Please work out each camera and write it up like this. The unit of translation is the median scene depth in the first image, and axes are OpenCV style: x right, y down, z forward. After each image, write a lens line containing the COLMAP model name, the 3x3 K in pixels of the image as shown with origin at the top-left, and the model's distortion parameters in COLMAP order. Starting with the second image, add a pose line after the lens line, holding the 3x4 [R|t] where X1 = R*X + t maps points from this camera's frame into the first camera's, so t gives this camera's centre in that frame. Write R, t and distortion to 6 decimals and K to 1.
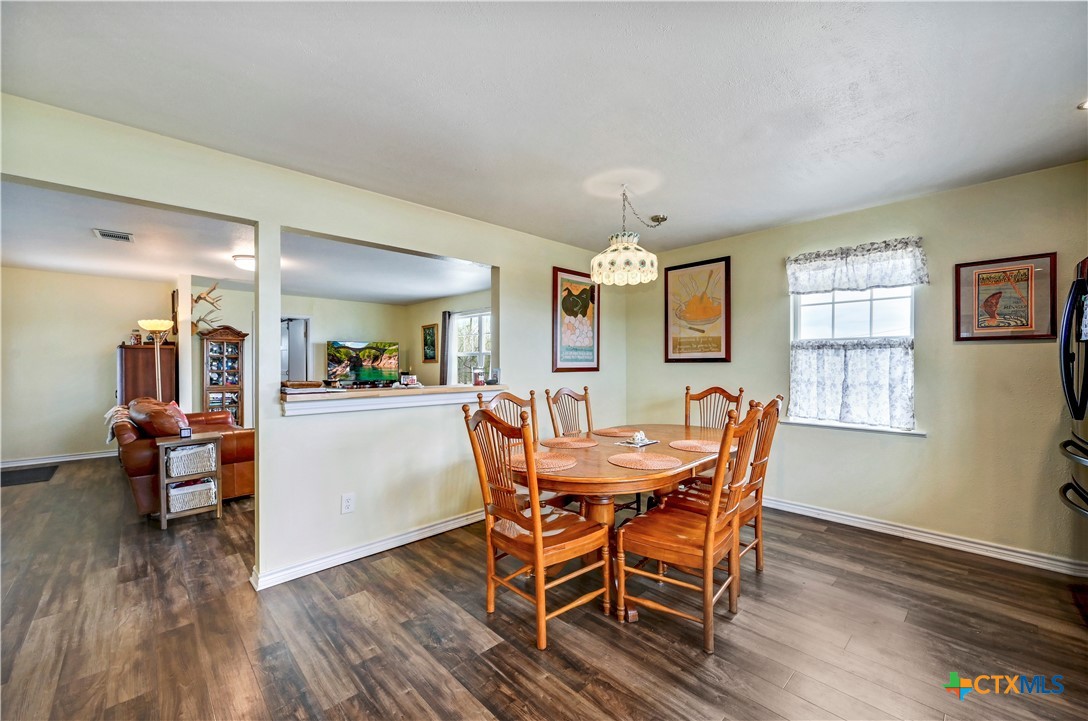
lens RADIAL K [[417.8, 0, 539.9], [0, 417.8, 359.8], [0, 0, 1]] dist [-0.002857, -0.000162]
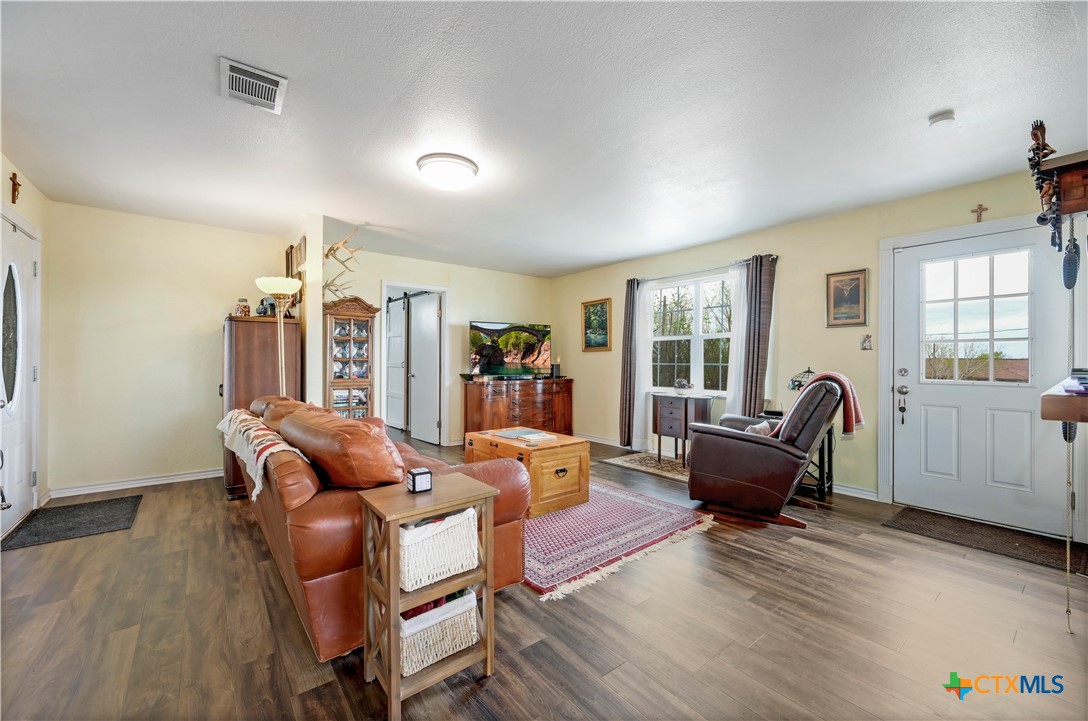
lens RADIAL K [[432.8, 0, 548.4], [0, 432.8, 355.1], [0, 0, 1]] dist [-0.001210, -0.000269]
pose [[0.995609, 0.003344, -0.093549, -0.386518], [-0.003980, 0.999970, -0.006622, 0.025995], [0.093524, 0.006965, 0.995593, 0.320291]]
